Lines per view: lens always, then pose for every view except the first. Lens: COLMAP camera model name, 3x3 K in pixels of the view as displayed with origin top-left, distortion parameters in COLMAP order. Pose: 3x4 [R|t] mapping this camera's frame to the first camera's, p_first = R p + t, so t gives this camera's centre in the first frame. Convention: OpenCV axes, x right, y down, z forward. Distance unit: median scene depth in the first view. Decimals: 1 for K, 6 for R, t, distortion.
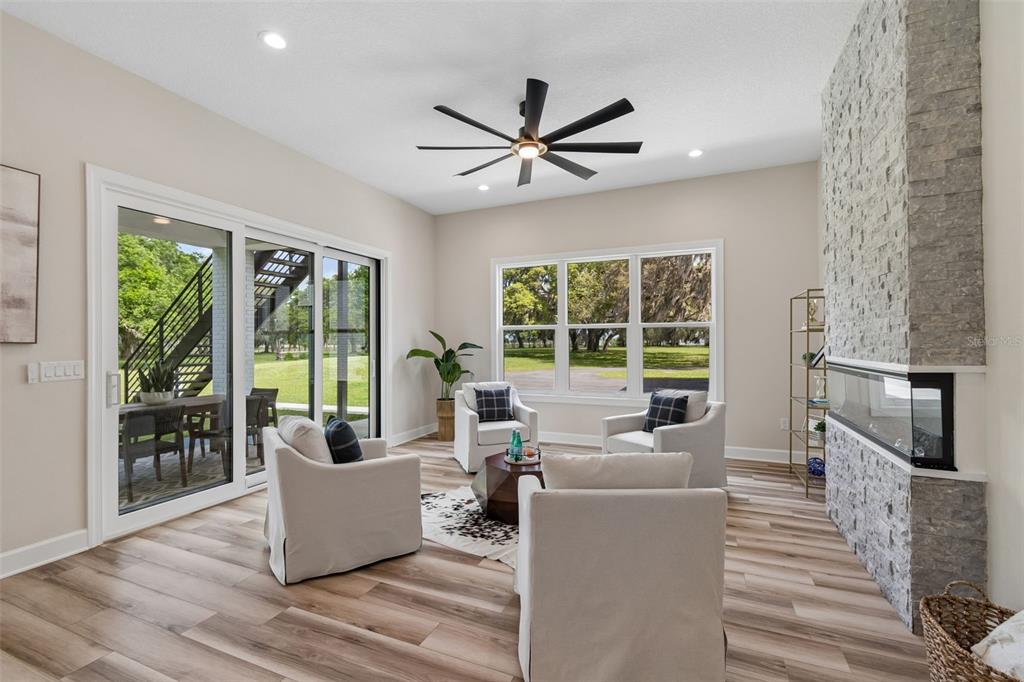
lens RADIAL K [[452.8, 0, 506.7], [0, 452.8, 340.5], [0, 0, 1]] dist [0.006028, -0.001553]
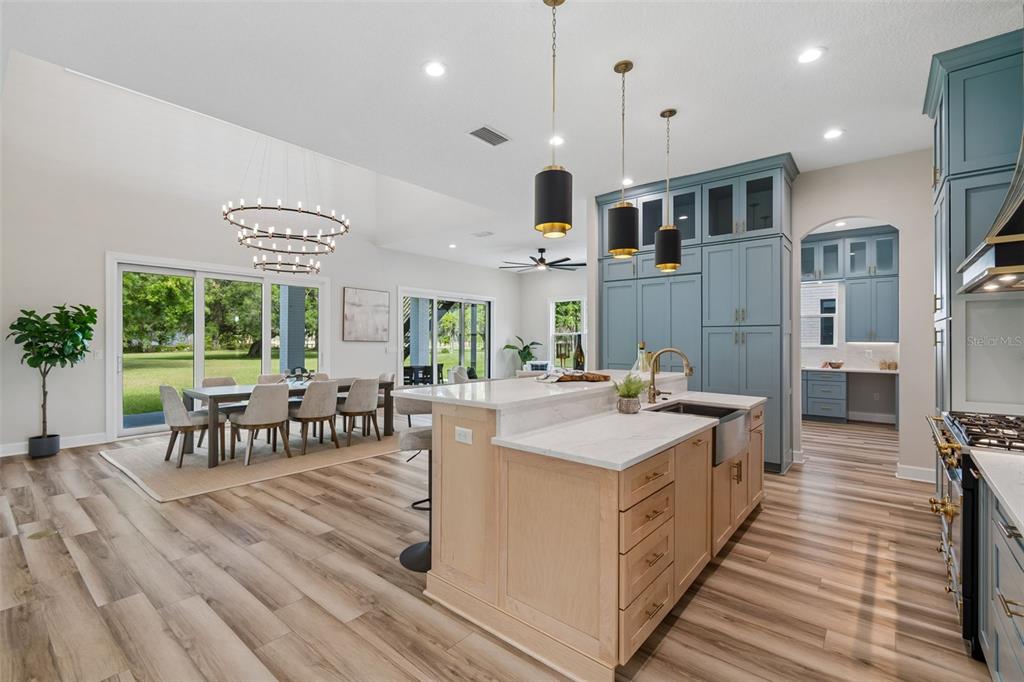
lens RADIAL K [[452.8, 0, 507.7], [0, 452.8, 339.6], [0, 0, 1]] dist [0.006028, -0.001553]
pose [[0.959730, 0.008101, -0.280808, 0.580413], [-0.007279, 0.999966, 0.003969, -0.020455], [0.280831, -0.001765, 0.959756, -1.482067]]
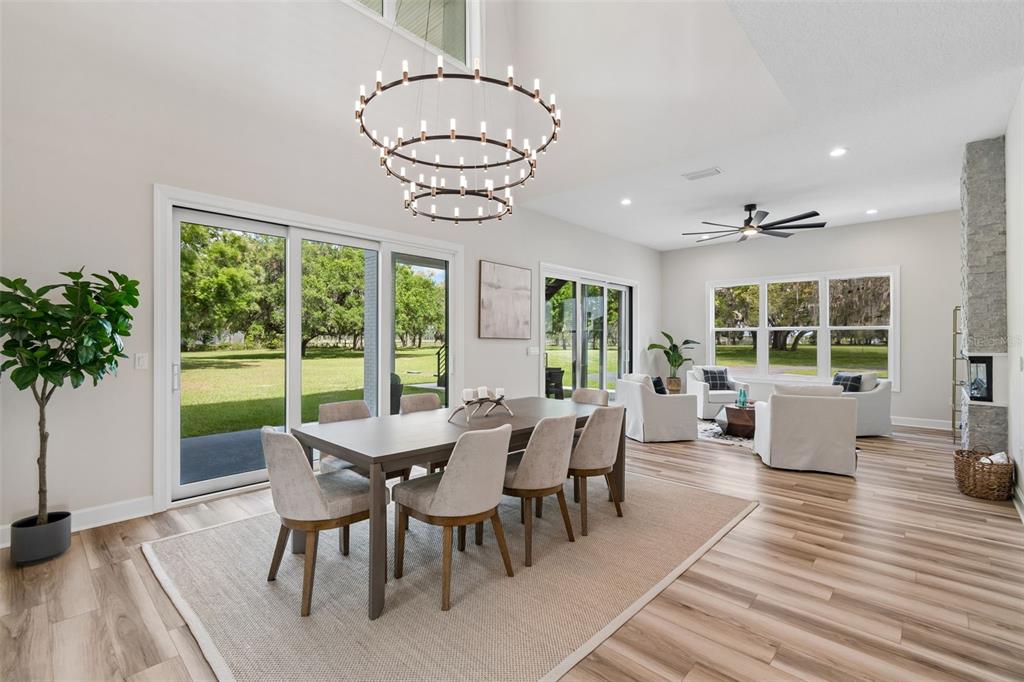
lens RADIAL K [[452.8, 0, 508.6], [0, 452.8, 334.9], [0, 0, 1]] dist [0.006028, -0.001553]
pose [[0.940634, 0.003826, -0.339400, -0.232586], [-0.005338, 0.999980, -0.003521, -0.005102], [0.339380, 0.005124, 0.940635, -0.968830]]
